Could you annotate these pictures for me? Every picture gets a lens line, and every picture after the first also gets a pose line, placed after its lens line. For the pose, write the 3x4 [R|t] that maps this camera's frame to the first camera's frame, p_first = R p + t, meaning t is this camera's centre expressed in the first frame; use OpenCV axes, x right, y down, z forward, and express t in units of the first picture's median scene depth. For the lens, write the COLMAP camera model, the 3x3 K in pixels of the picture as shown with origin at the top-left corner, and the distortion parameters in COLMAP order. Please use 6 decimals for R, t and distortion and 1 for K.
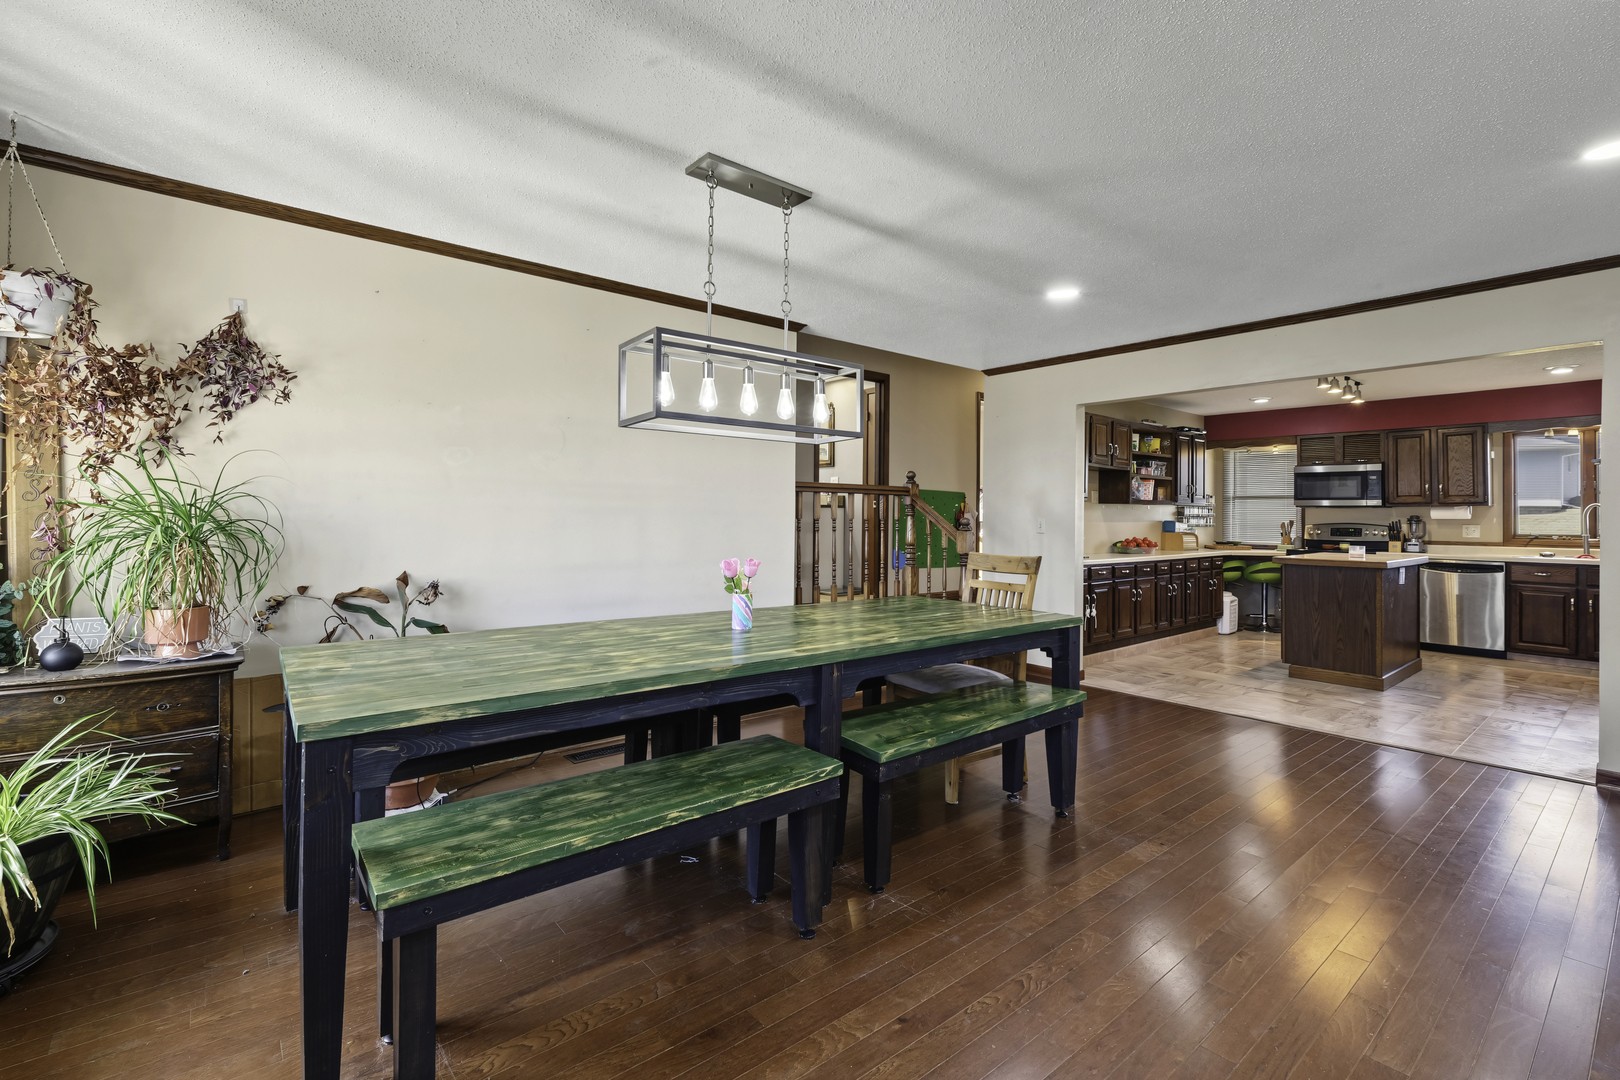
lens RADIAL K [[721.4, 0, 809.6], [0, 721.4, 514.5], [0, 0, 1]] dist [-0.001786, -0.000745]
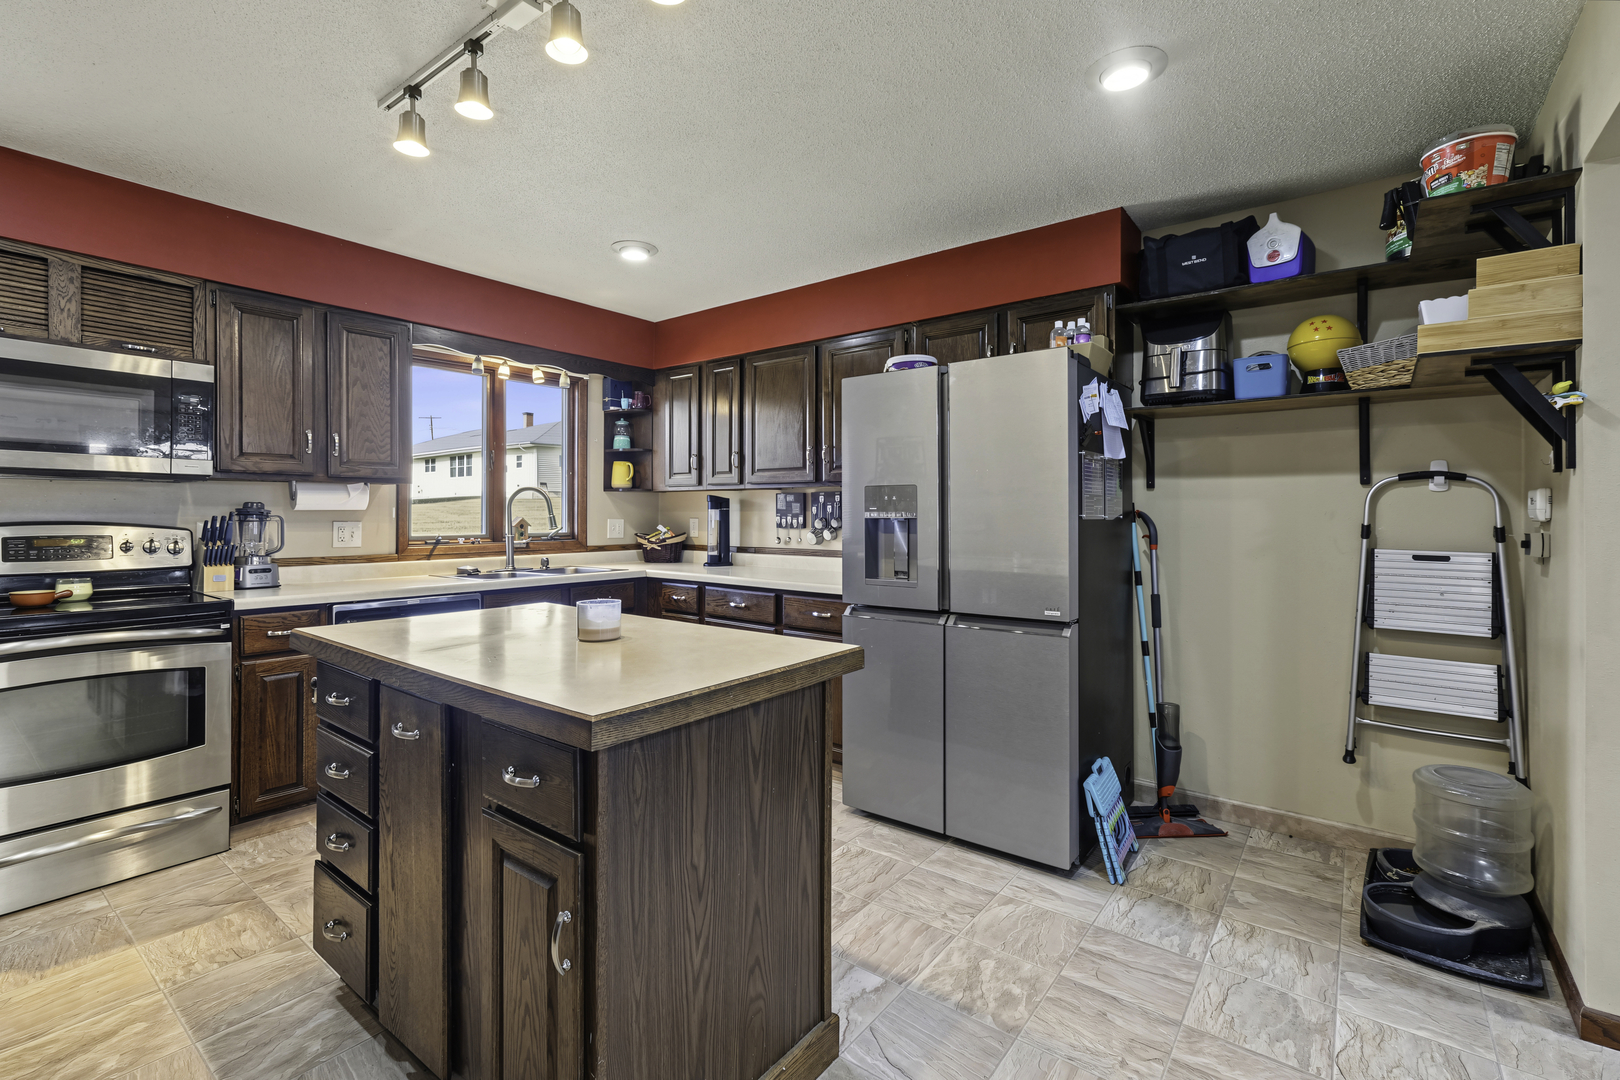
lens RADIAL K [[721.4, 0, 809.6], [0, 721.4, 514.5], [0, 0, 1]] dist [-0.001786, -0.000745]
pose [[-0.223995, -0.005413, 0.974575, 0.353015], [-0.009727, 0.999947, 0.003318, 0.004056], [-0.974542, -0.008737, -0.224036, 0.783423]]
